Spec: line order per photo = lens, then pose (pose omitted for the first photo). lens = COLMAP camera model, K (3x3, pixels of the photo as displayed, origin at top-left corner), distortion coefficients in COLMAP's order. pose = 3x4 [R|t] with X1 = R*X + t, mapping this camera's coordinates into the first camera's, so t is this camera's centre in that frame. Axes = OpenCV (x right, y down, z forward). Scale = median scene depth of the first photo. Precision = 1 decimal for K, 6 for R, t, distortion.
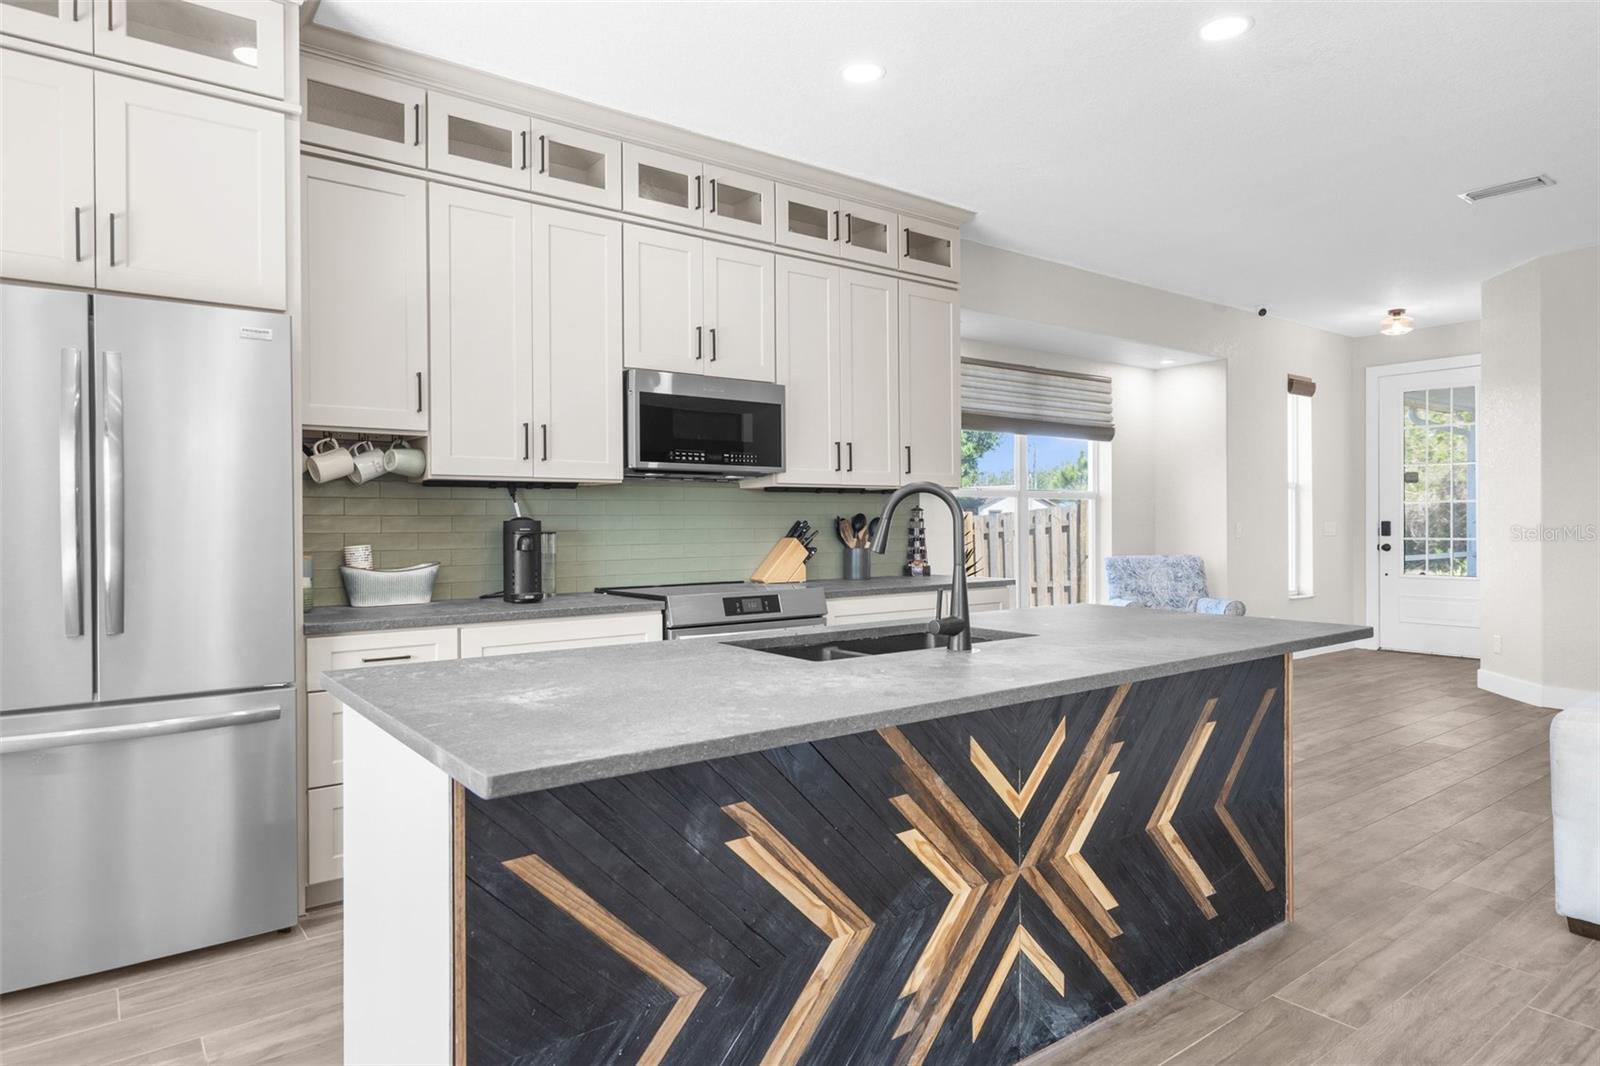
lens RADIAL K [[935.9, 0, 801.8], [0, 935.9, 525.5], [0, 0, 1]] dist [-0.000537, -0.000843]
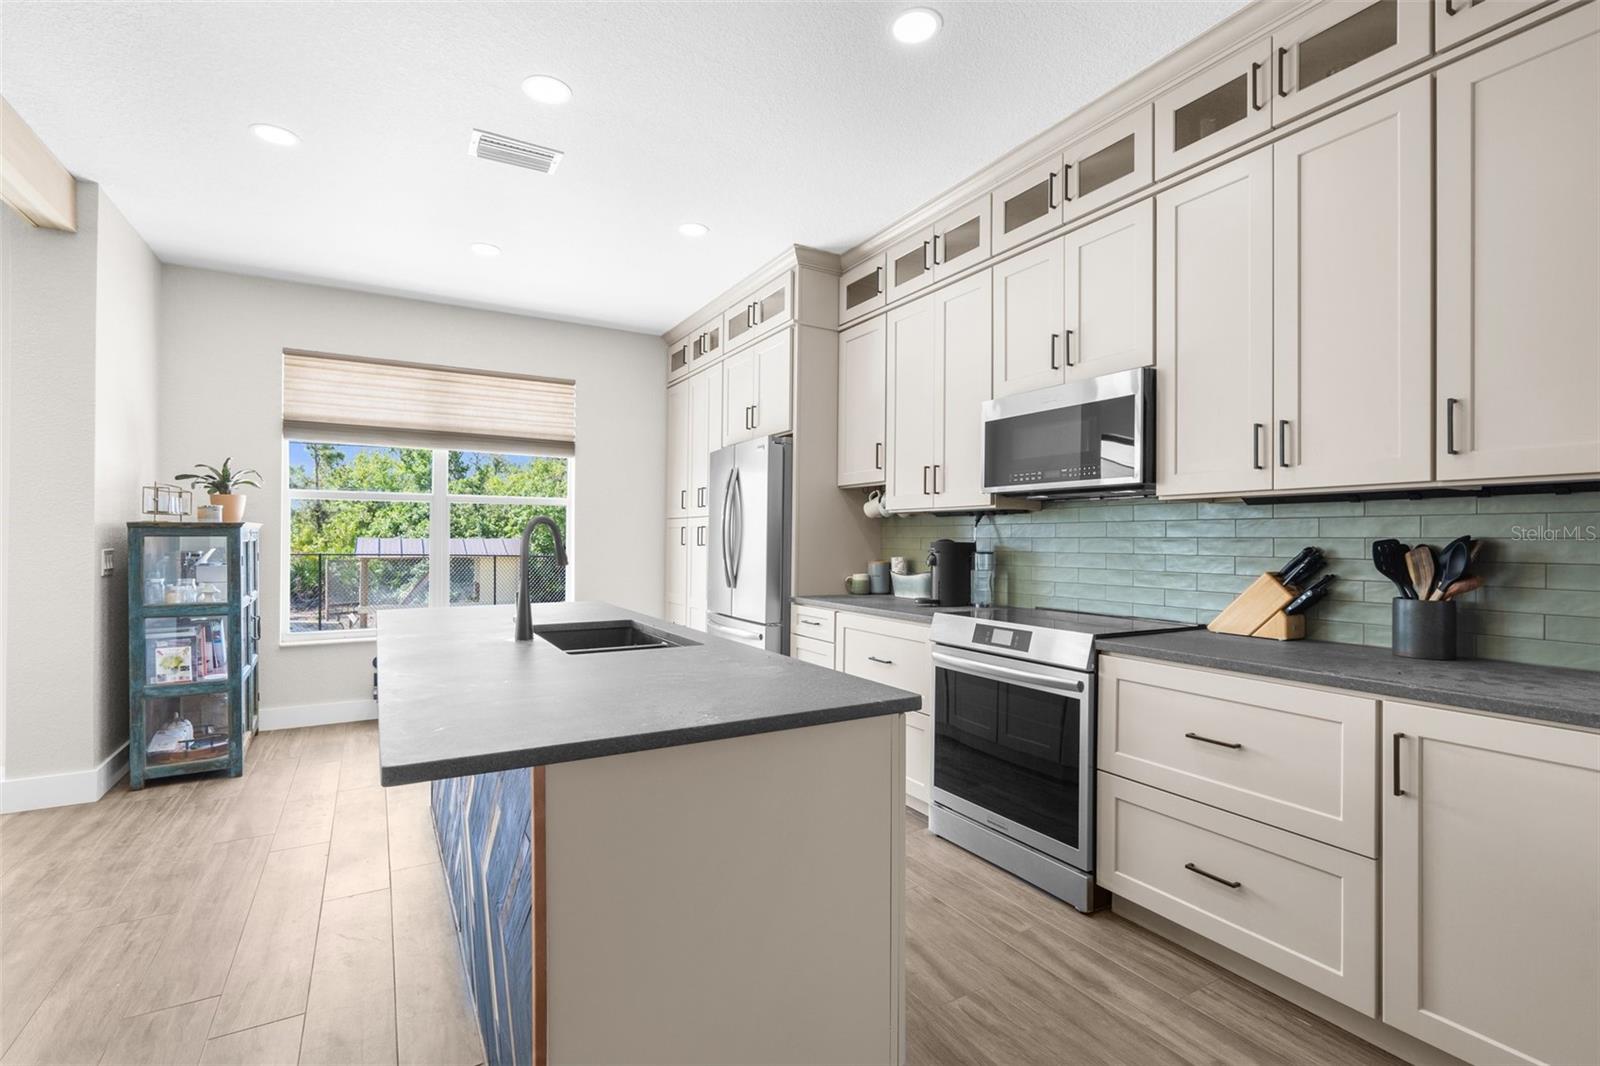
lens RADIAL K [[728.6, 0, 791.5], [0, 728.6, 535.5], [0, 0, 1]] dist [0.000010, 0.000305]
pose [[-0.130340, -0.002292, -0.991467, 0.684036], [-0.010113, 0.999948, -0.000982, -0.010919], [0.991418, 0.009899, -0.130357, 0.898698]]
